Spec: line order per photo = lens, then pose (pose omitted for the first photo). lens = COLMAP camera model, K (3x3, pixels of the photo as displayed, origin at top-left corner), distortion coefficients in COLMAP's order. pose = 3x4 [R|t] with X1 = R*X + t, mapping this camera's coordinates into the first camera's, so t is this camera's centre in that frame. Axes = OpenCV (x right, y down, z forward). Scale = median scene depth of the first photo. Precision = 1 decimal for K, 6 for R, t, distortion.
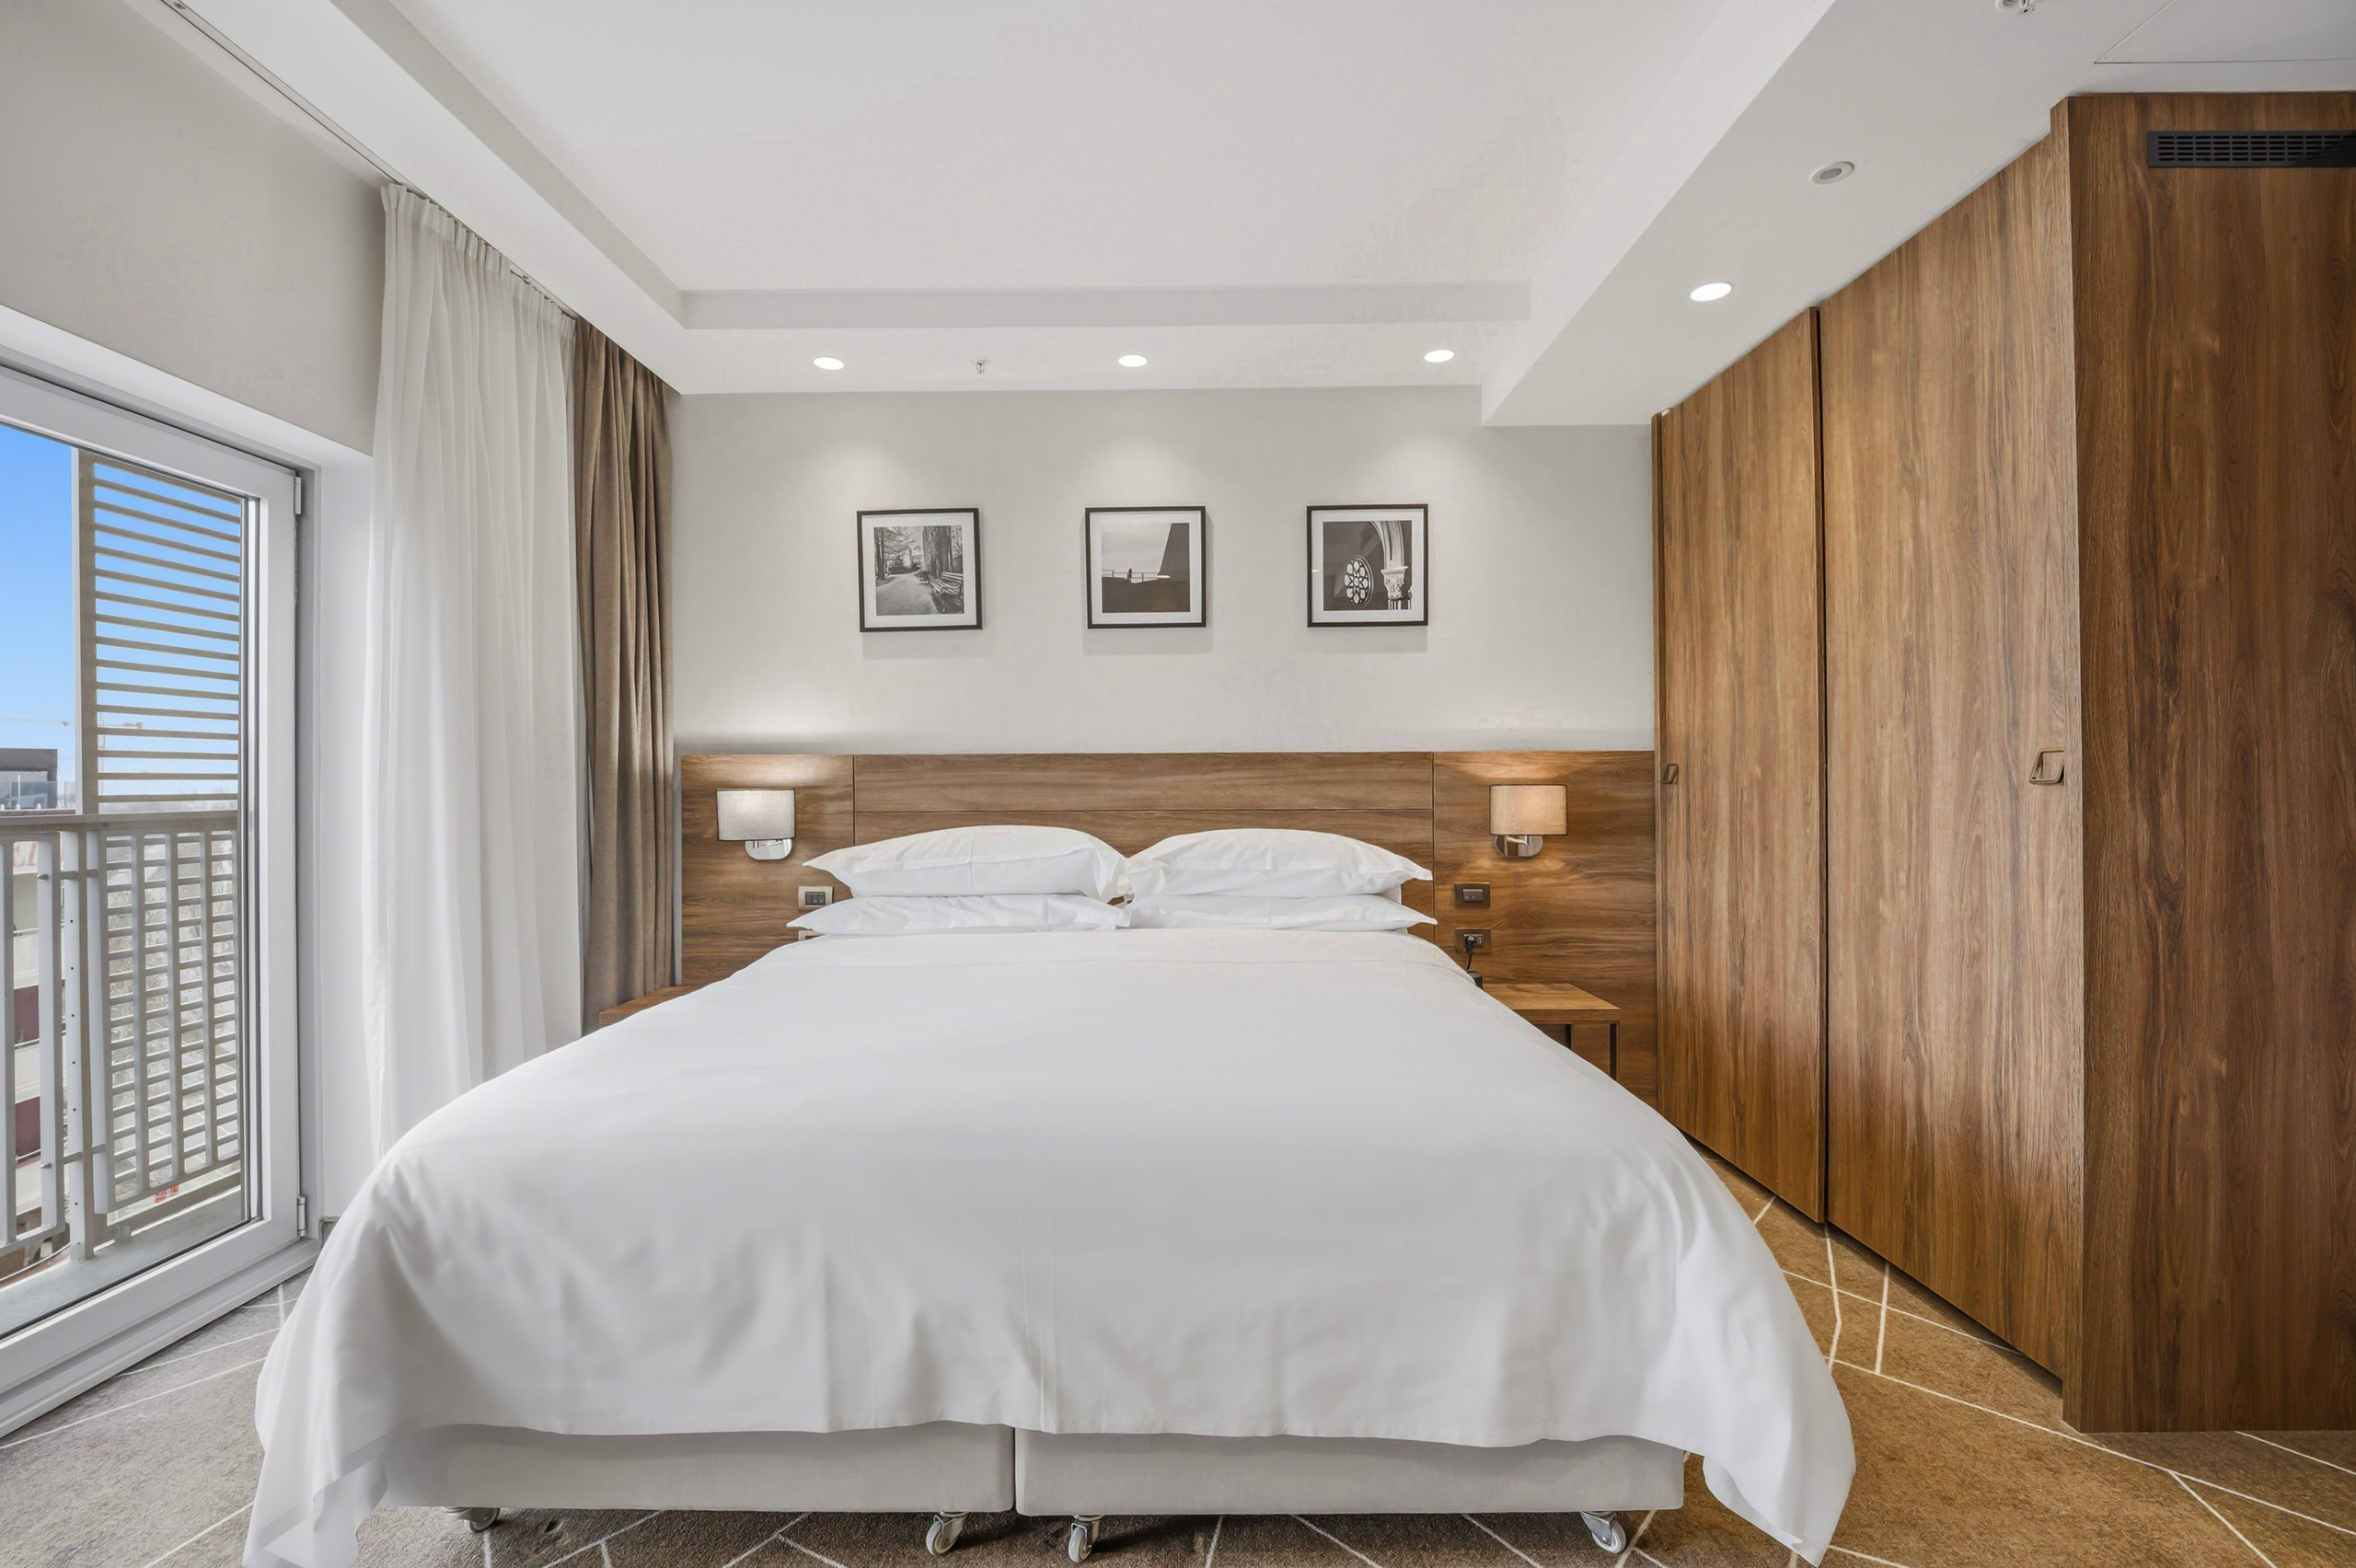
lens RADIAL K [[942.4, 0, 1178.0], [0, 942.4, 784.0], [0, 0, 1]] dist [-0.001647, -0.006323]
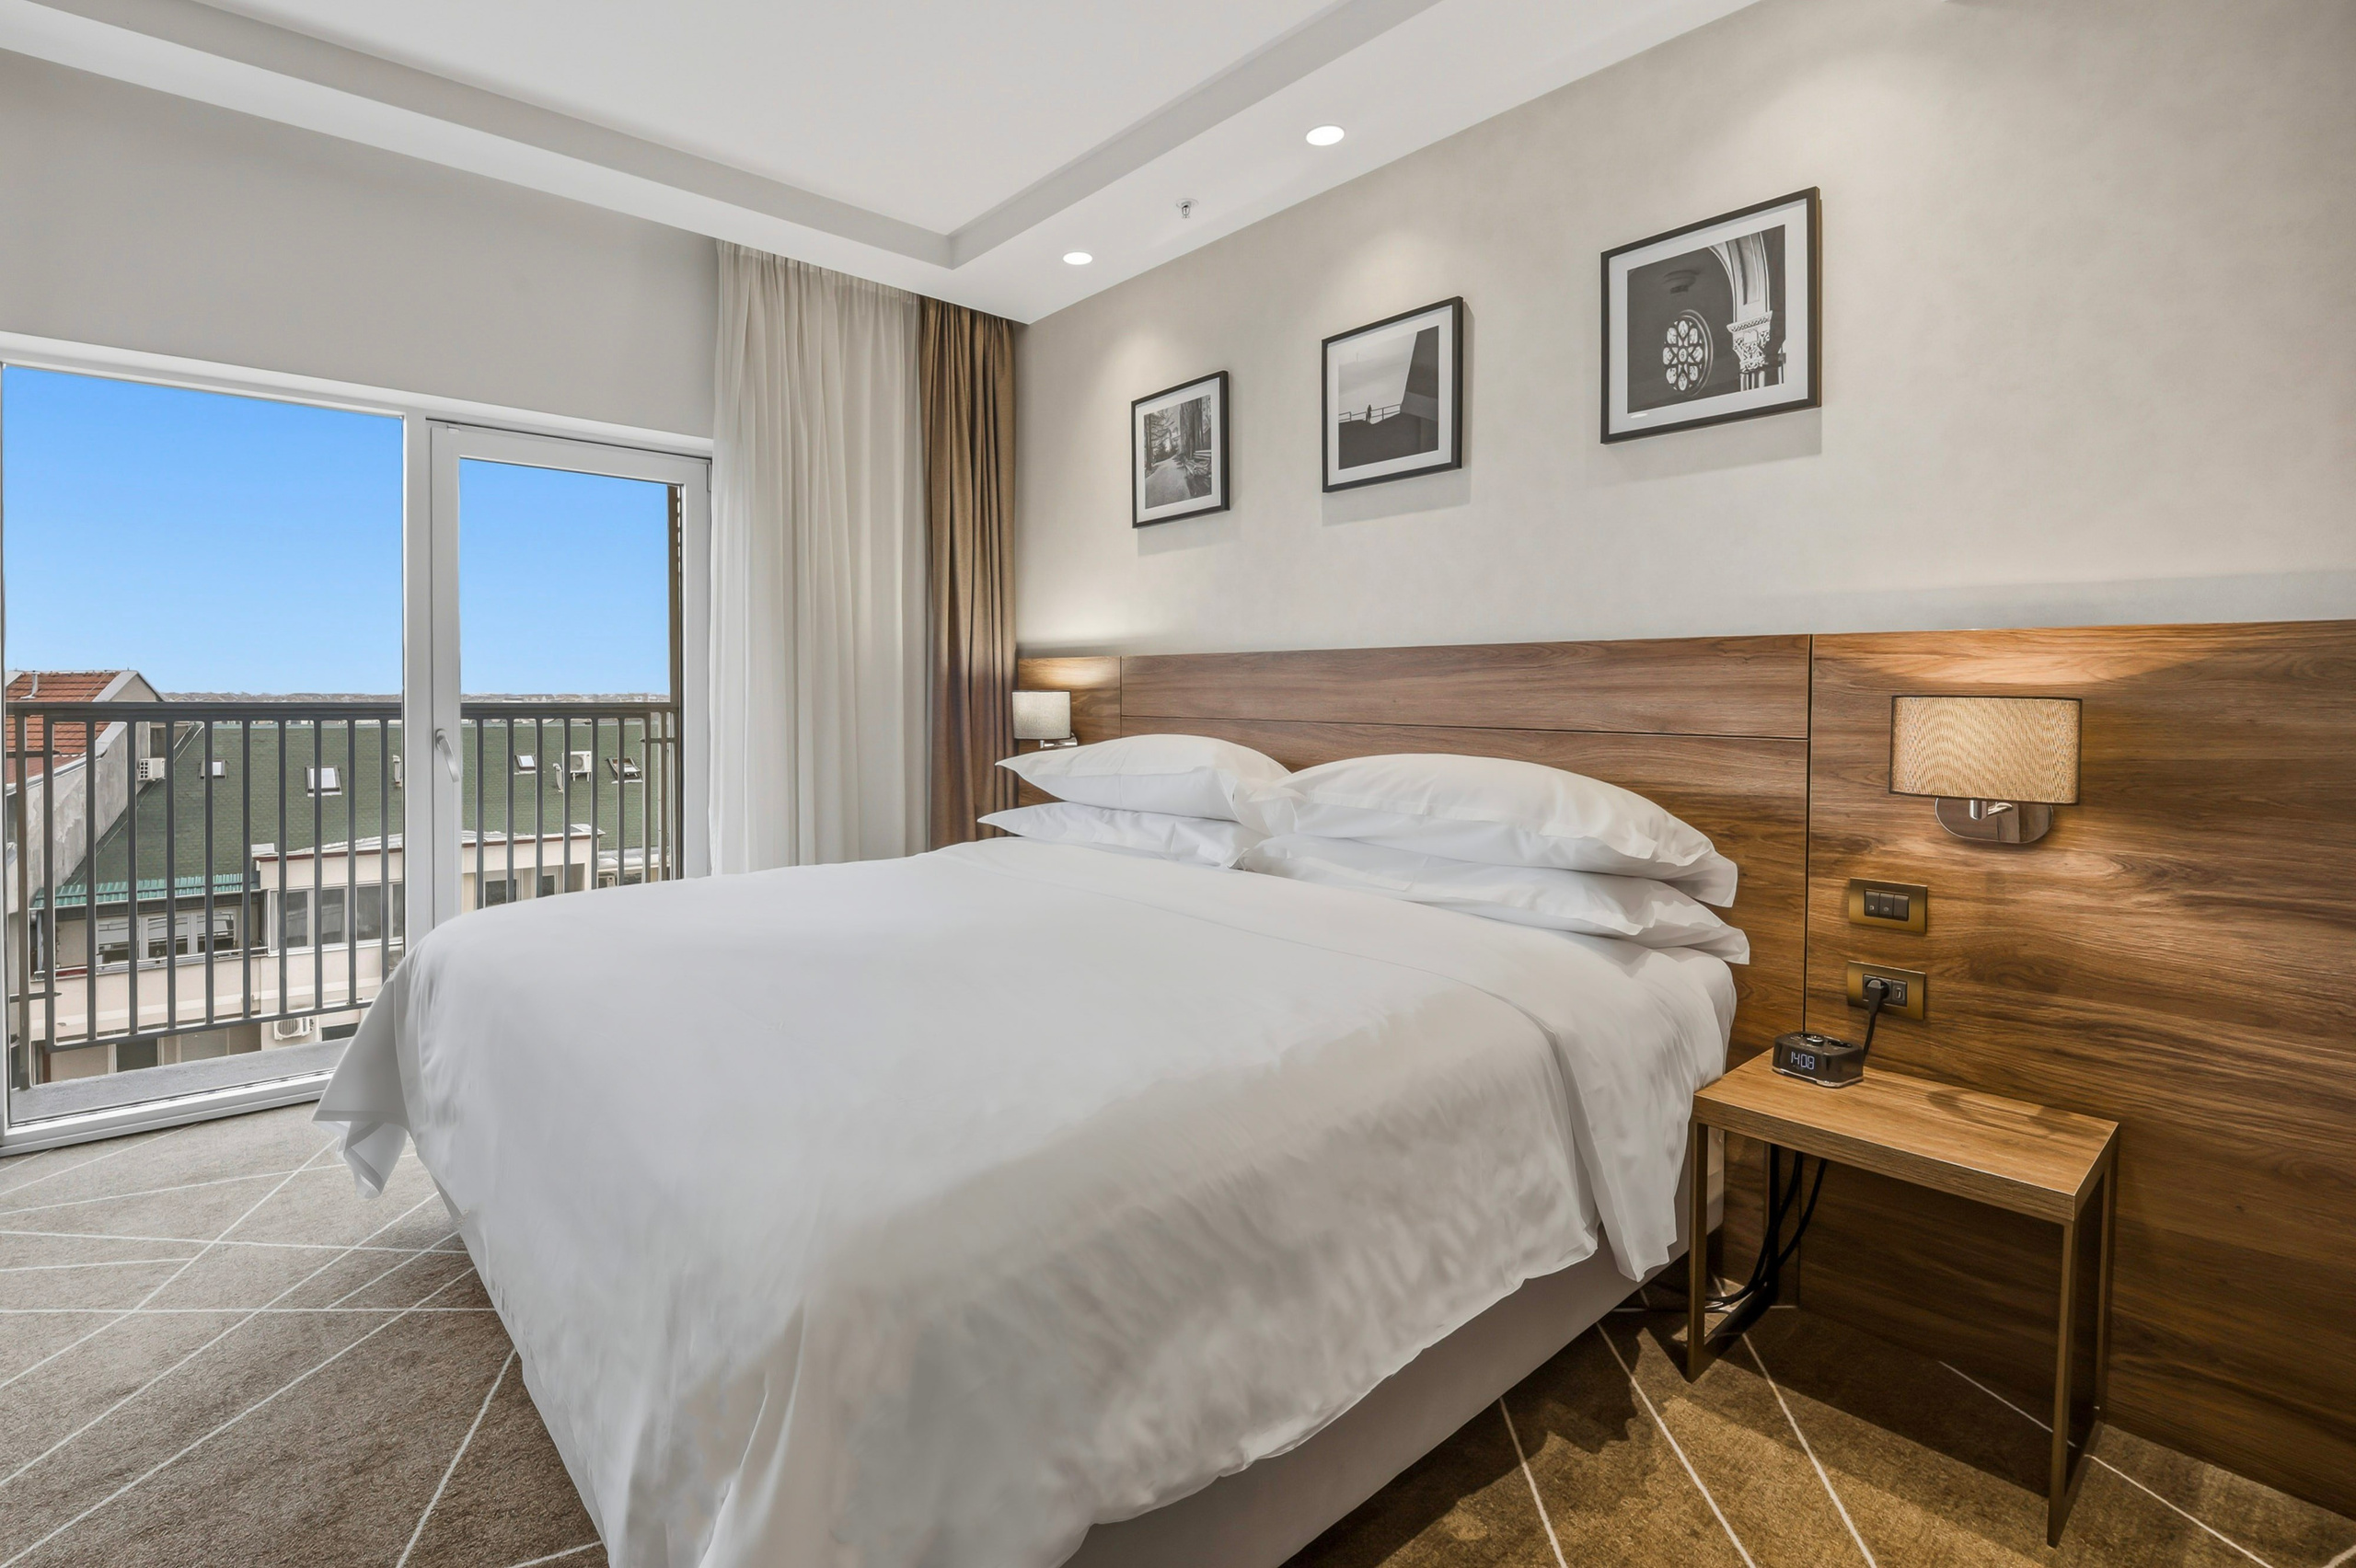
lens RADIAL K [[1049.1, 0, 1176.0], [0, 1049.1, 720.8], [0, 0, 1]] dist [-0.037189, -0.000017]
pose [[0.655423, 0.029532, -0.754685, 0.491106], [-0.008591, 0.999462, 0.031650, 0.000250], [0.755213, -0.014261, 0.655324, 0.326932]]
